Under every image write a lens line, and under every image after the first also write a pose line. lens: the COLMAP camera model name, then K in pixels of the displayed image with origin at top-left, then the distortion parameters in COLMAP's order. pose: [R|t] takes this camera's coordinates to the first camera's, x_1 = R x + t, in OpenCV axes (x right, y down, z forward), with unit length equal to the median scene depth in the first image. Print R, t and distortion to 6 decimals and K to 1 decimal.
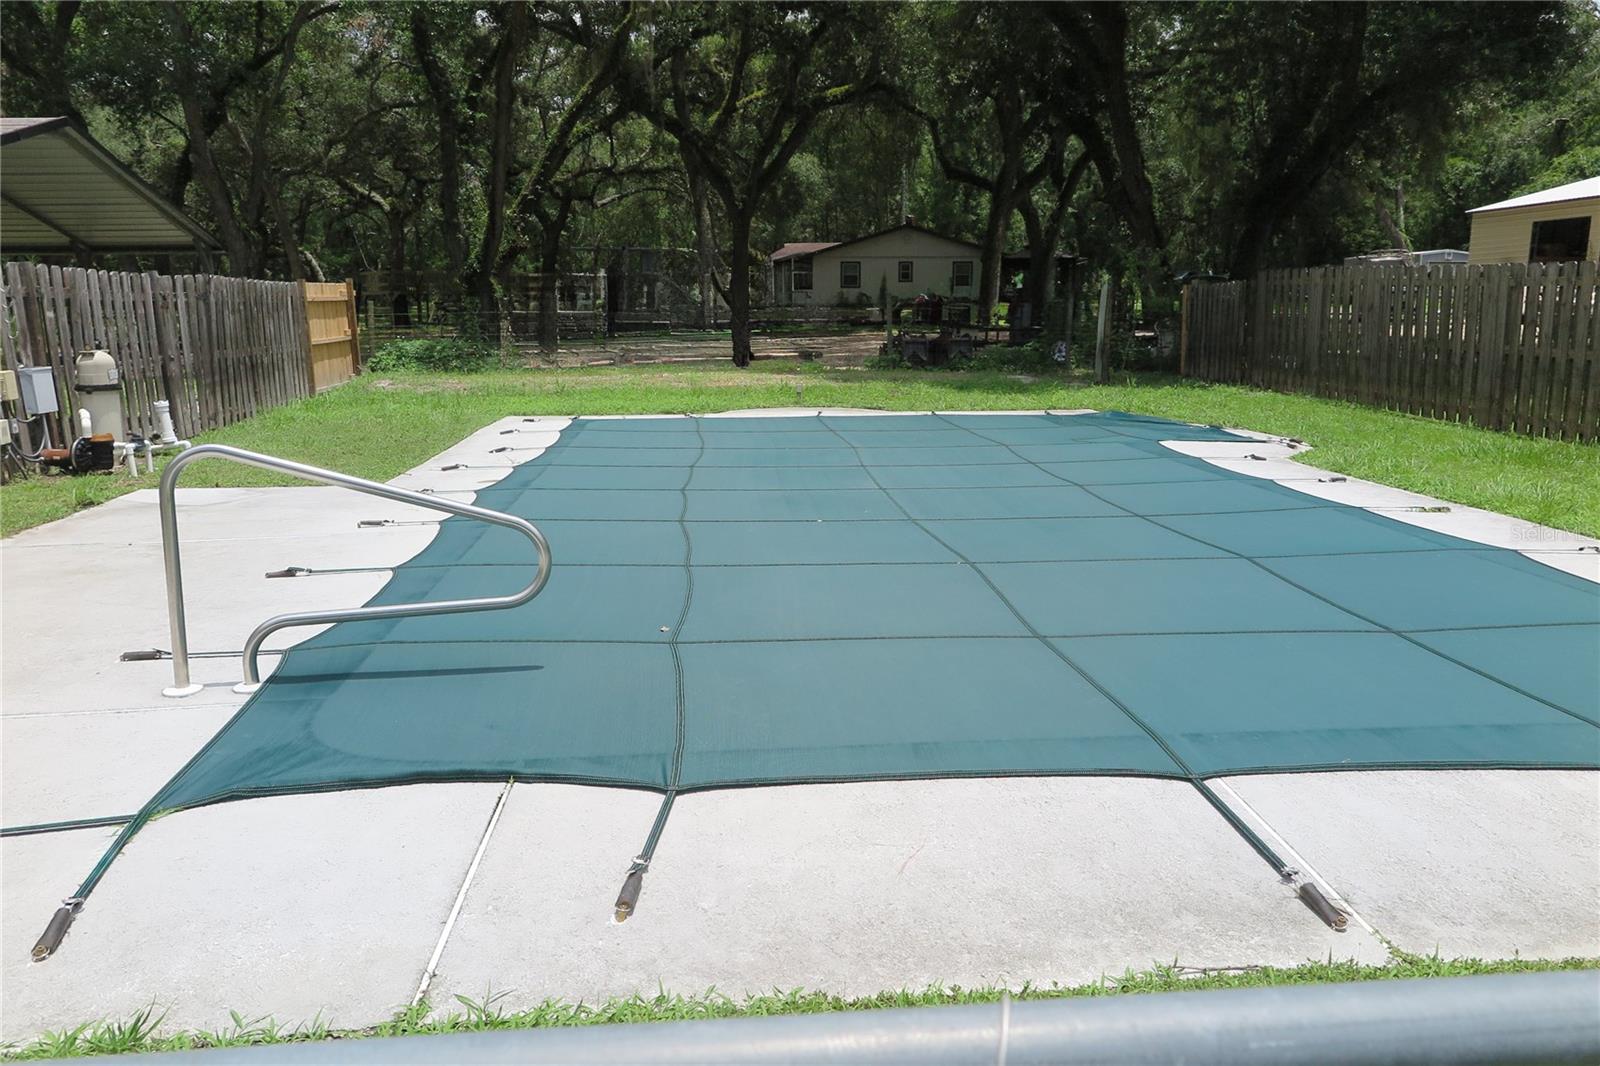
lens RADIAL K [[1161.2, 0, 816.9], [0, 1161.2, 516.5], [0, 0, 1]] dist [0.000953, 0.005572]
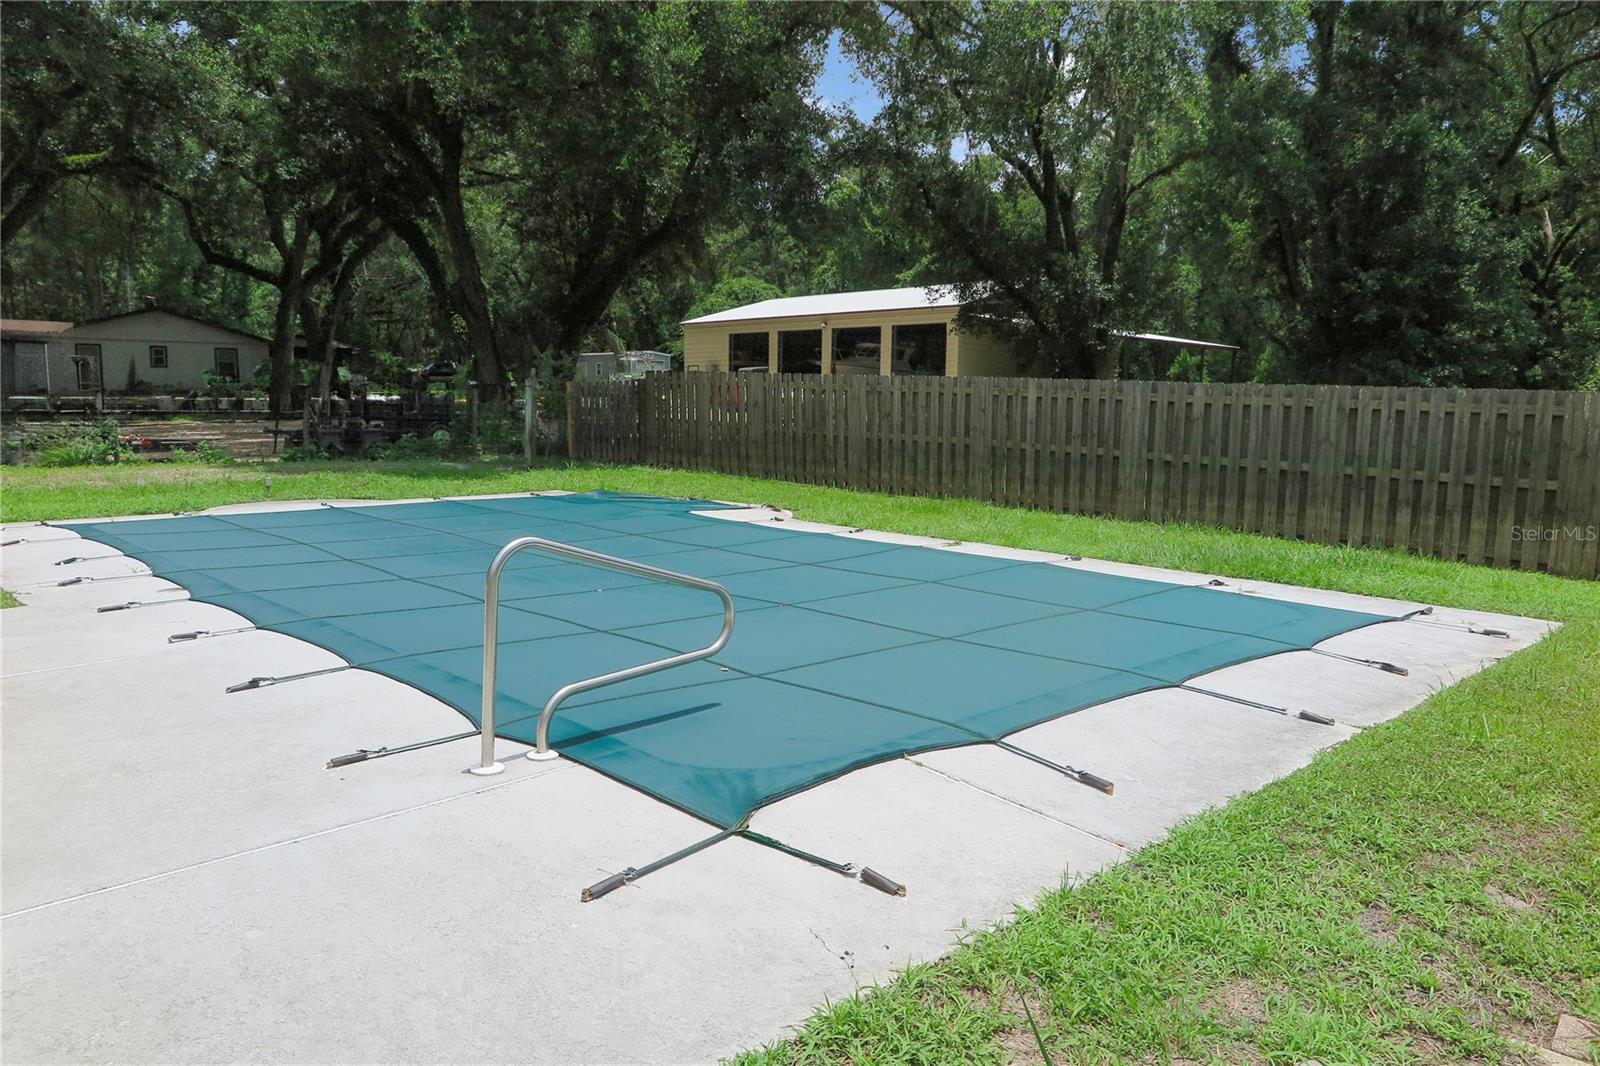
lens RADIAL K [[1093.1, 0, 807.8], [0, 1093.1, 529.3], [0, 0, 1]] dist [-0.013531, 0.005749]
pose [[0.796751, -0.063123, 0.601001, -0.276565], [0.096923, 0.995003, -0.023986, -0.005776], [-0.596484, 0.077362, 0.798888, -0.000706]]
